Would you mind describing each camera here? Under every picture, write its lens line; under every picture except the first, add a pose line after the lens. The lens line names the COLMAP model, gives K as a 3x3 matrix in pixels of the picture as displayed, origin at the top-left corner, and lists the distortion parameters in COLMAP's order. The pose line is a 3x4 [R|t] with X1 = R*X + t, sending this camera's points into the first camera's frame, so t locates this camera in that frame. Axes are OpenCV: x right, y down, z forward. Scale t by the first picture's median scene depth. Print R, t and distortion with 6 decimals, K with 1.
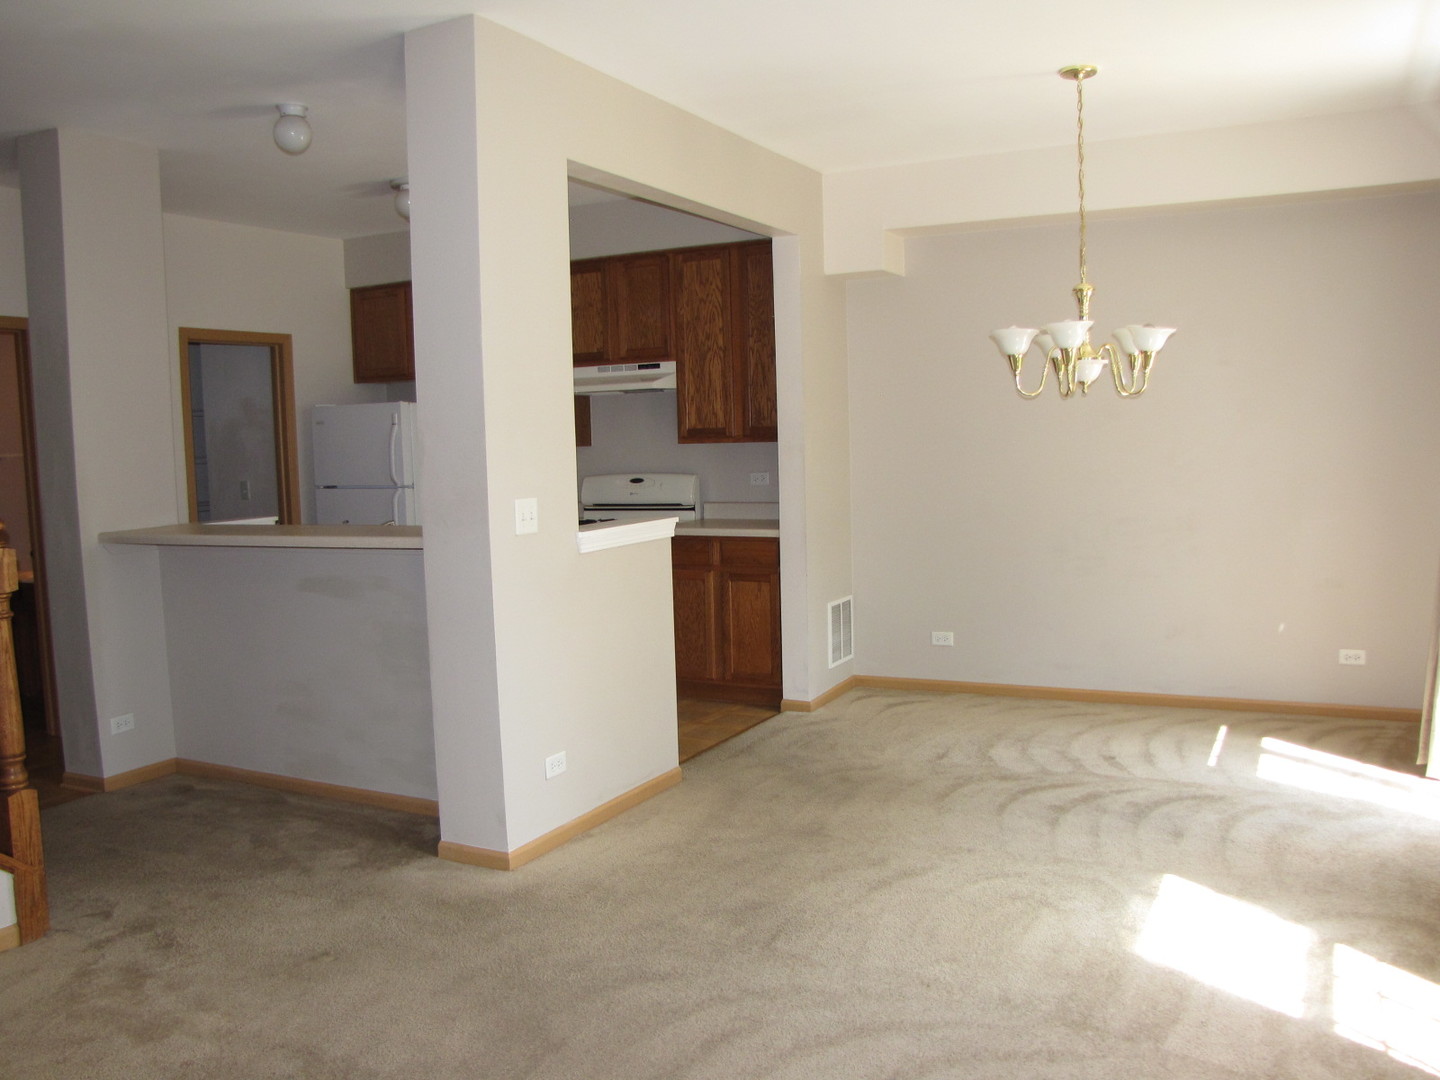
lens RADIAL K [[1225.3, 0, 710.6], [0, 1225.3, 554.9], [0, 0, 1]] dist [-0.172261, 0.157374]
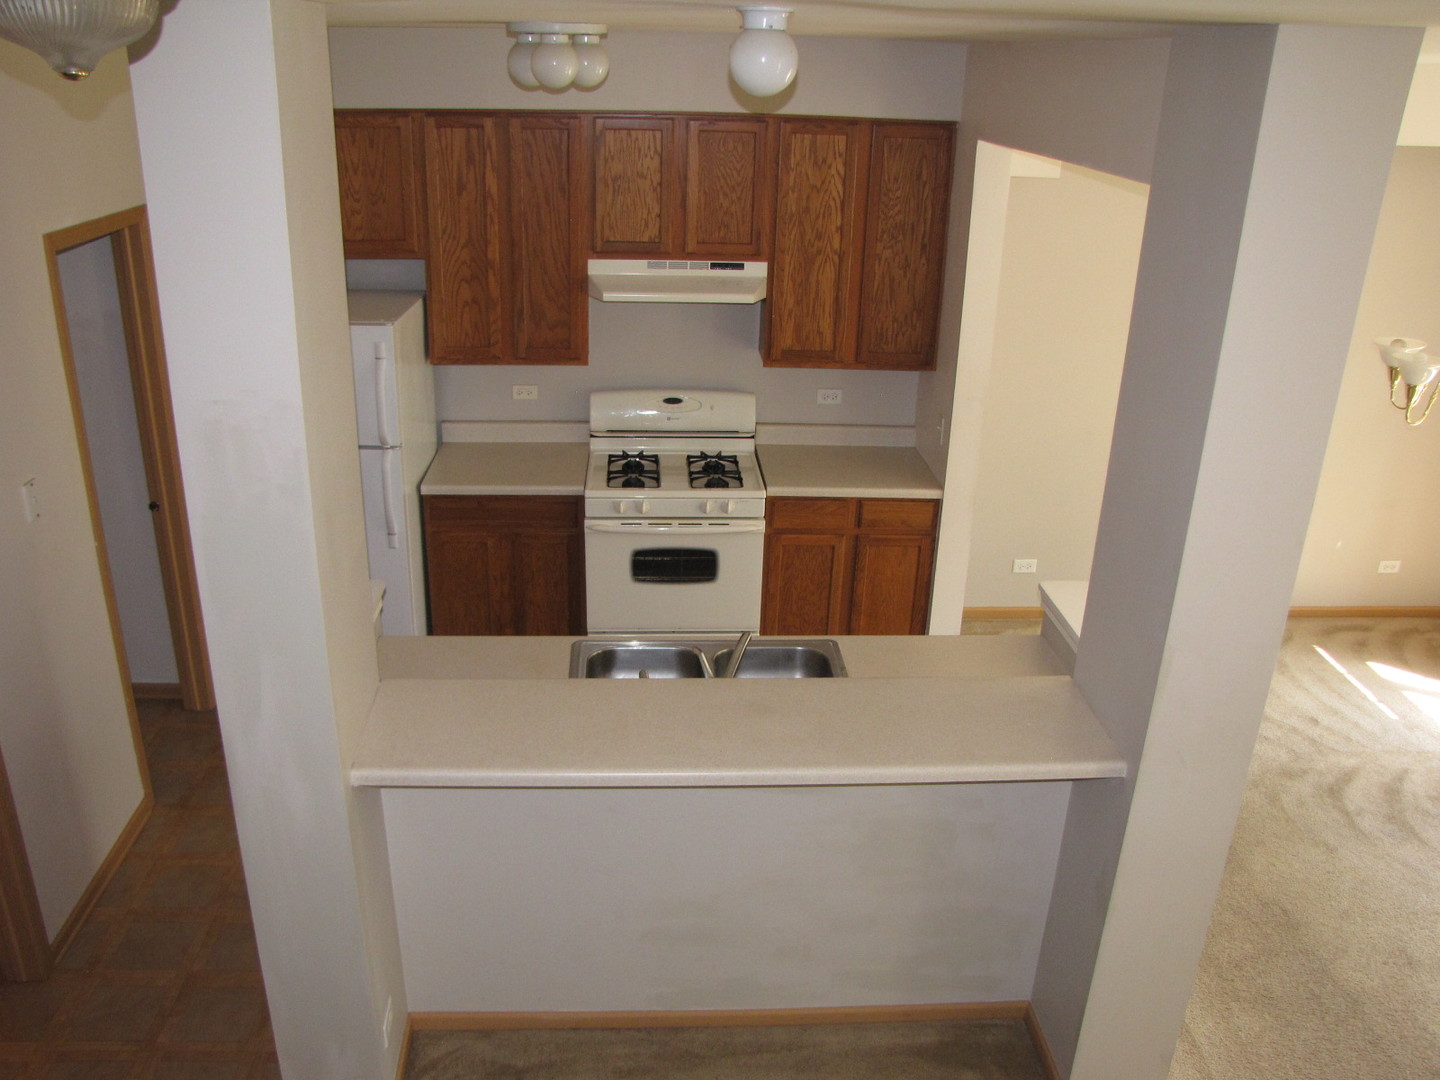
lens RADIAL K [[1225.3, 0, 715.6], [0, 1225.3, 564.1], [0, 0, 1]] dist [-0.172261, 0.157374]
pose [[0.855894, -0.151306, 0.494523, -0.473431], [-0.004312, 0.954121, 0.299389, -0.210149], [-0.517134, -0.258378, 0.815974, 0.349869]]
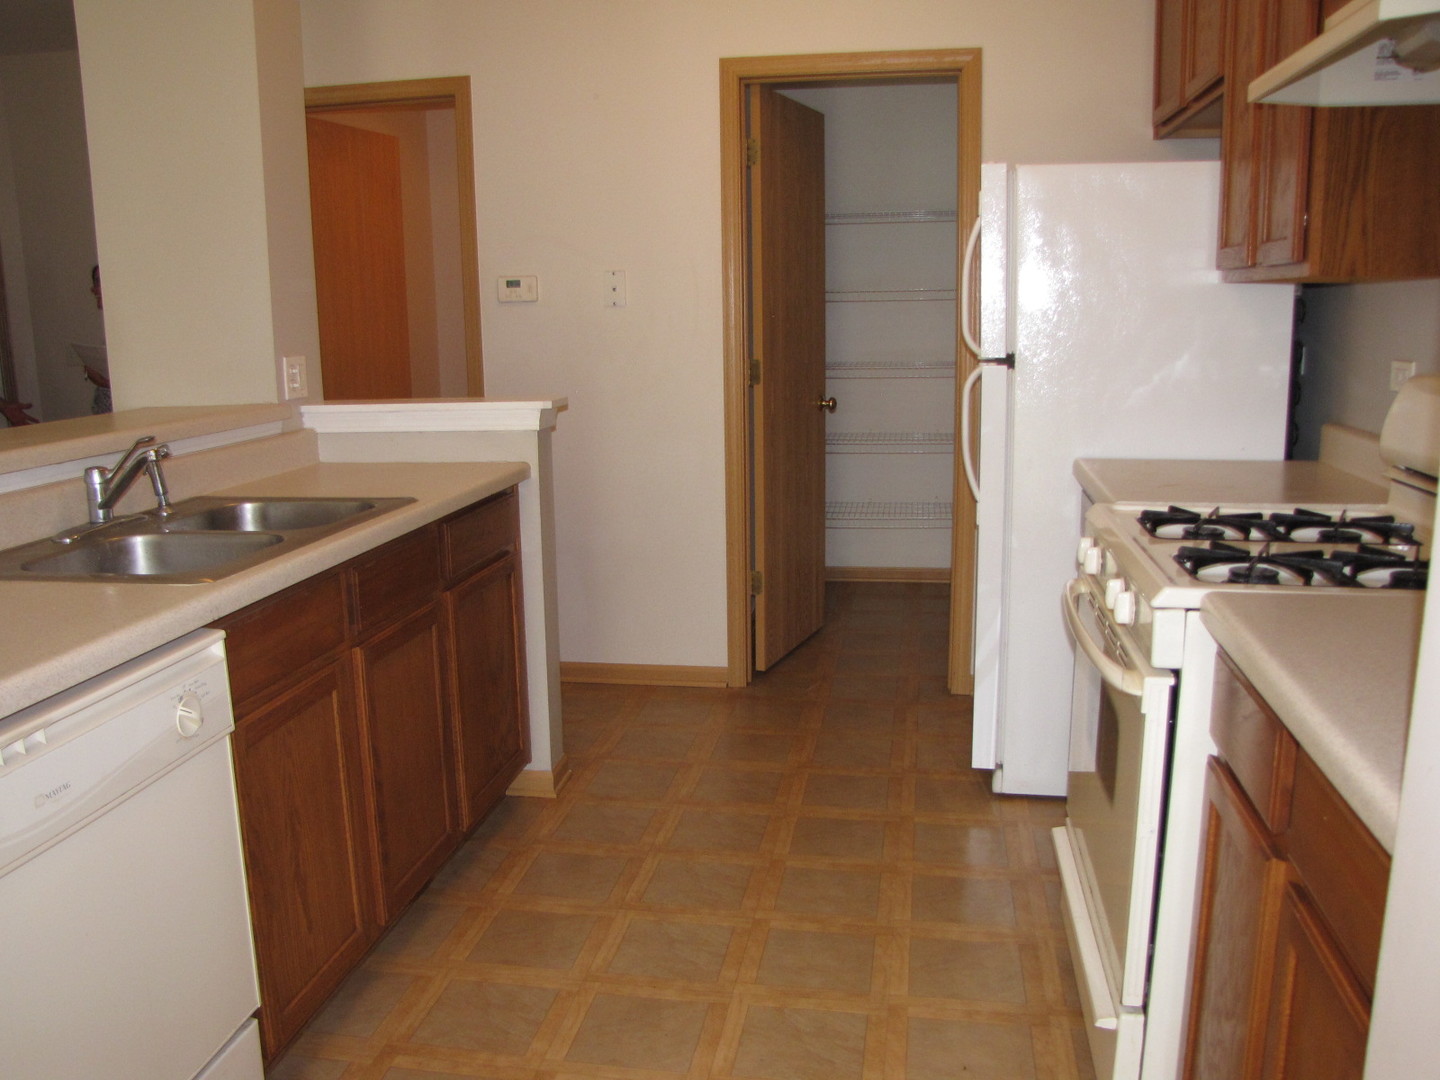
lens RADIAL K [[1225.3, 0, 716.1], [0, 1225.3, 554.6], [0, 0, 1]] dist [-0.172261, 0.157374]
pose [[0.305981, 0.216131, -0.927180, 0.147781], [-0.084855, 0.976205, 0.199556, -0.070530], [0.948248, 0.017616, 0.317040, 0.813358]]
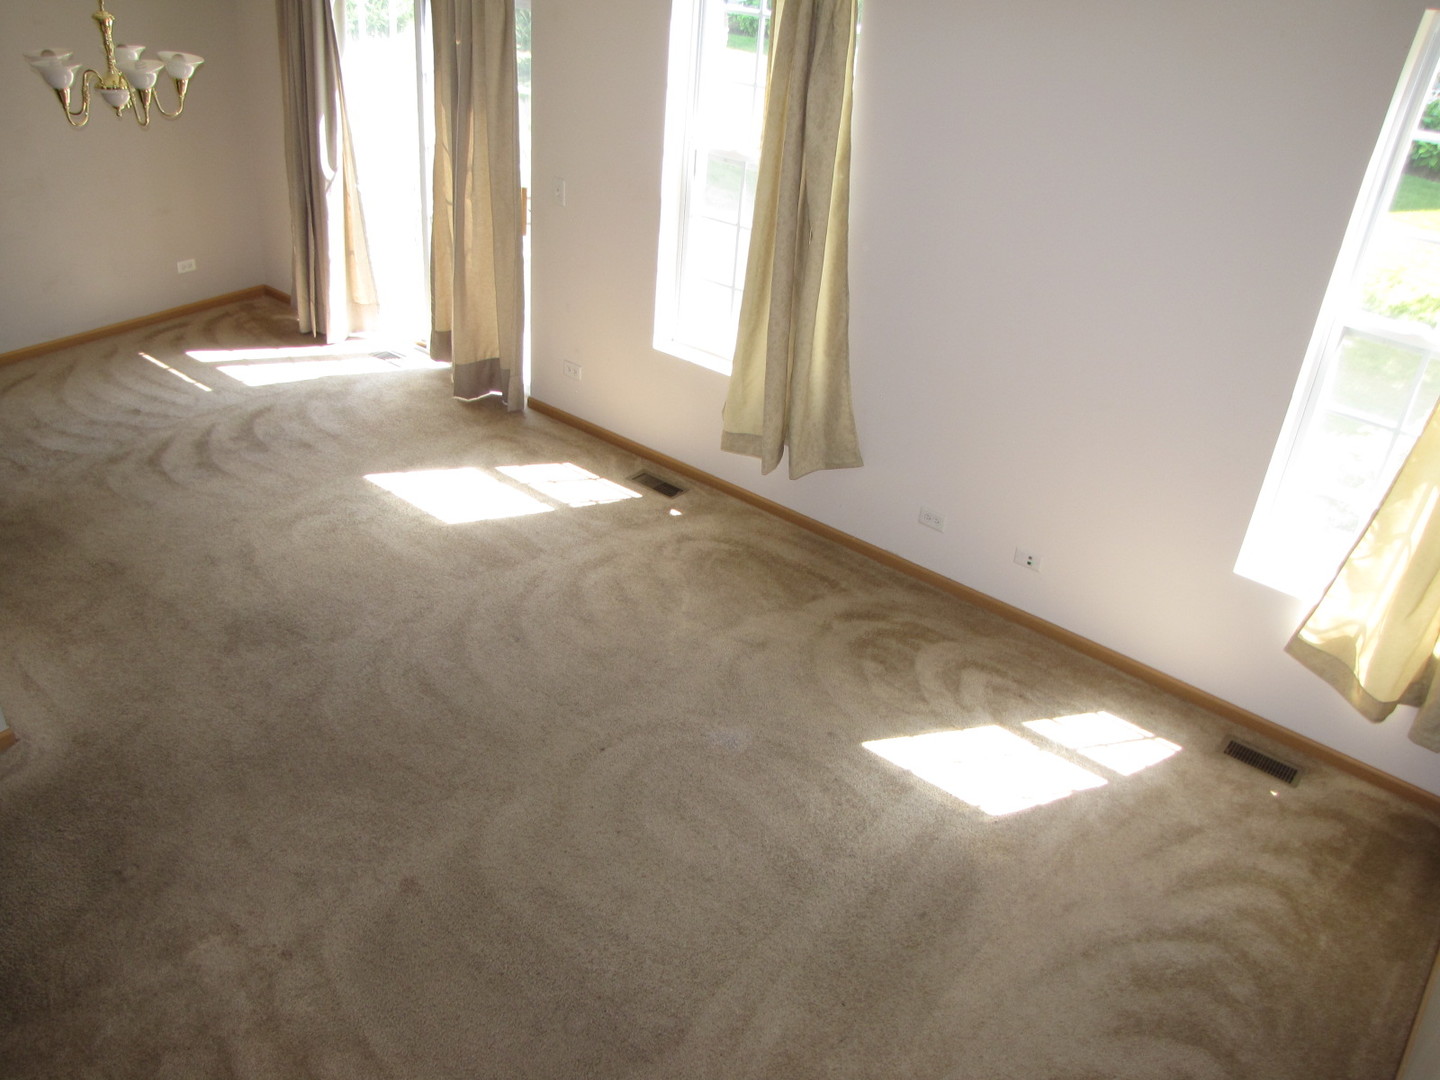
lens RADIAL K [[1225.3, 0, 708.9], [0, 1225.3, 546.4], [0, 0, 1]] dist [-0.172261, 0.157374]
pose [[0.201736, -0.464199, 0.862451, -0.485769], [0.028103, 0.882936, 0.468651, -0.191338], [-0.979037, -0.070306, 0.191165, 0.157955]]
